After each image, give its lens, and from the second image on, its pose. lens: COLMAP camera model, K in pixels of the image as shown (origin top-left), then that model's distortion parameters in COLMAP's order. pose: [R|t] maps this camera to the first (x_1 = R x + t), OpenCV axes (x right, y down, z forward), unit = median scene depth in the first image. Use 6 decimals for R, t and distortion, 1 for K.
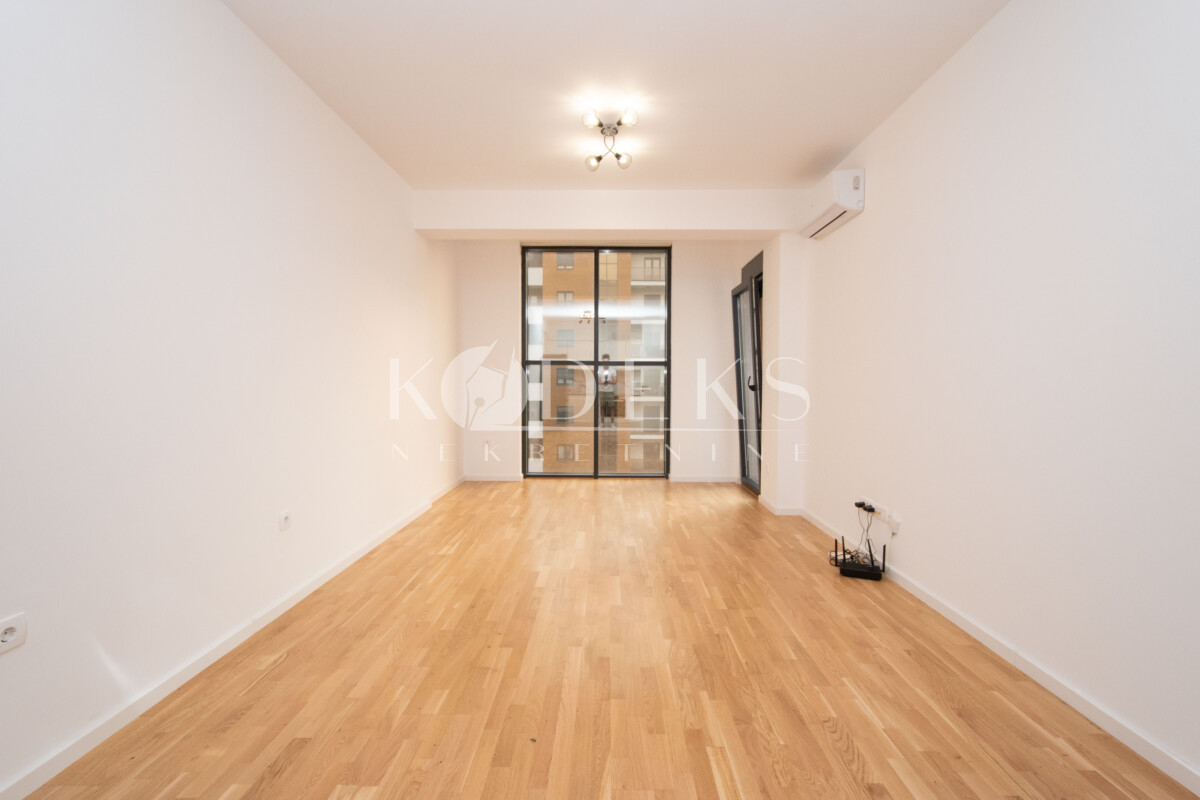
lens RADIAL K [[552.6, 0, 605.7], [0, 552.6, 385.4], [0, 0, 1]] dist [0.031395, 0.000260]
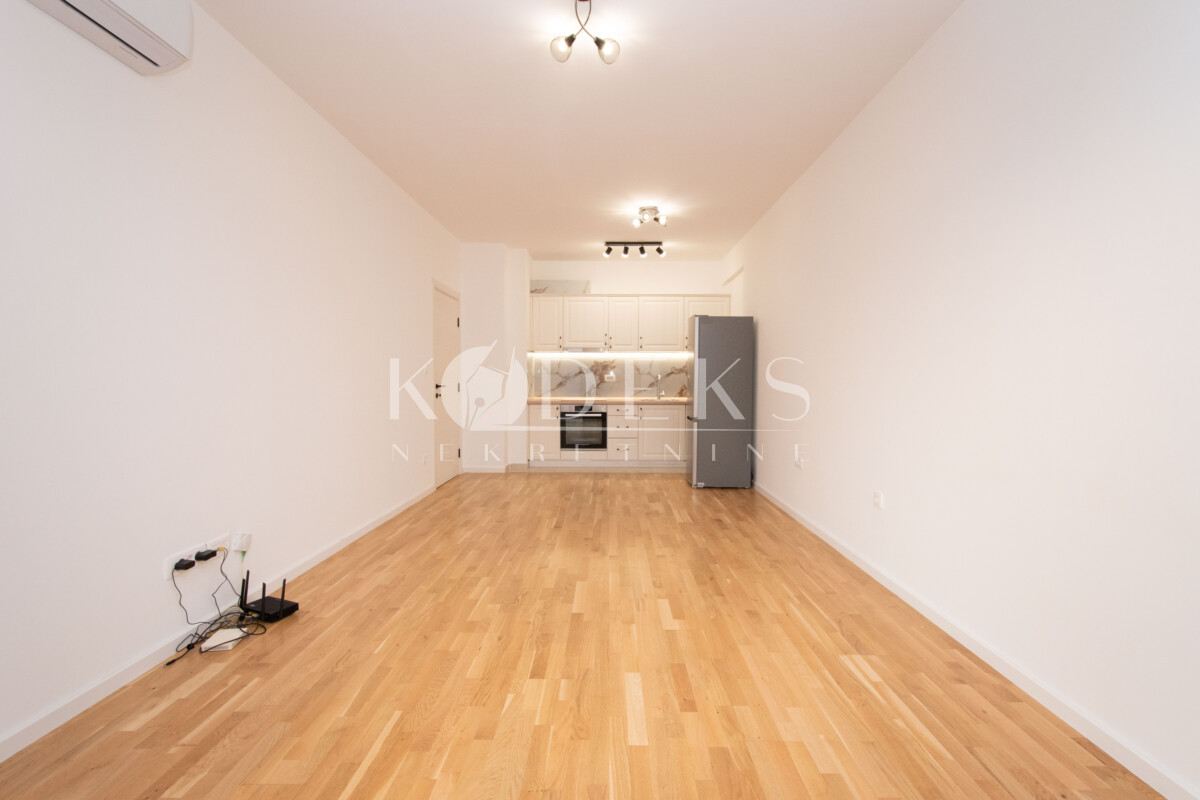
lens RADIAL K [[552.6, 0, 605.7], [0, 552.6, 385.4], [0, 0, 1]] dist [0.031395, 0.000260]
pose [[-0.999987, -0.004748, 0.001913, -0.028411], [-0.004714, 0.999843, 0.017093, -0.003582], [-0.001994, 0.017083, -0.999852, 2.086766]]
